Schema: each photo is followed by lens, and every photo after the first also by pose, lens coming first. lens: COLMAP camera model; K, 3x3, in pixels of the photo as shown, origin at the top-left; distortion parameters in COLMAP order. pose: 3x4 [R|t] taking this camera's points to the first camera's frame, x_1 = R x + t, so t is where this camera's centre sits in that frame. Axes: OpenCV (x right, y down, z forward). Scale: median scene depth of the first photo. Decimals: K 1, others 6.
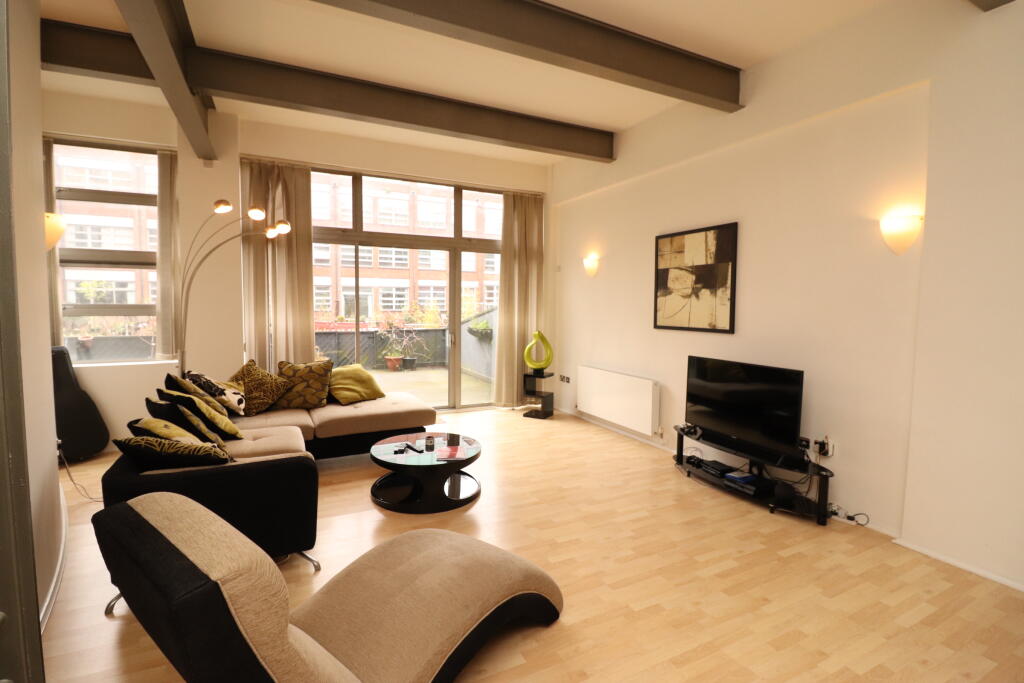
lens RADIAL K [[472.5, 0, 512.0], [0, 472.5, 341.5], [0, 0, 1]] dist [-0.001419, -0.000256]
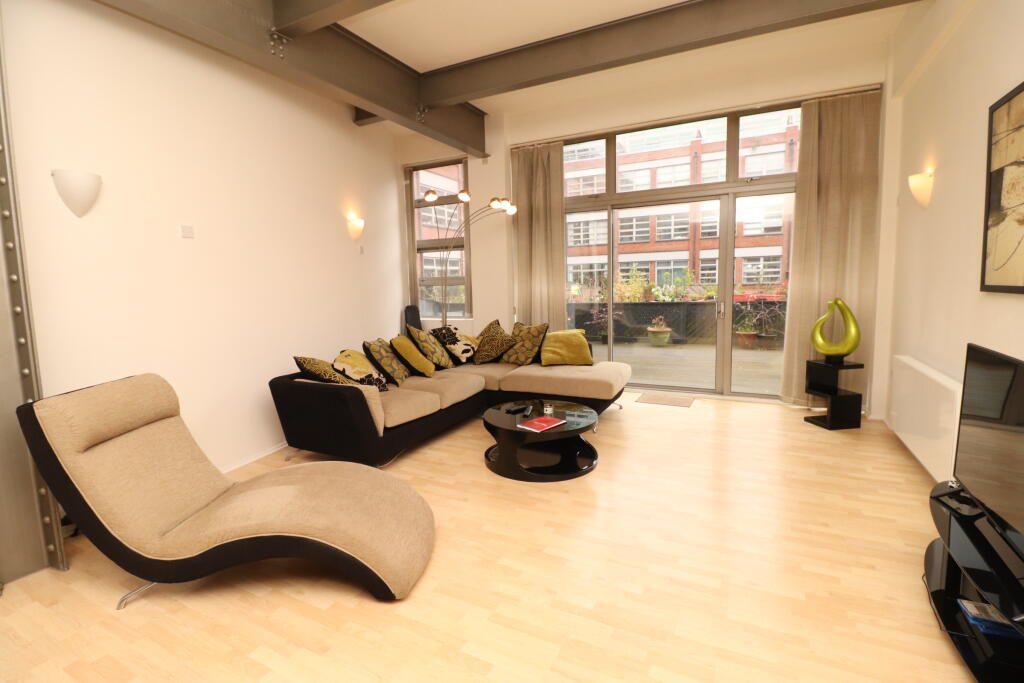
lens RADIAL K [[474.8, 0, 505.8], [0, 474.8, 337.3], [0, 0, 1]] dist [-0.002188, -0.010866]
pose [[0.591257, 0.068097, -0.803603, 0.409720], [-0.032577, 0.997632, 0.060571, 0.008931], [0.805825, -0.009634, 0.592076, 0.284679]]
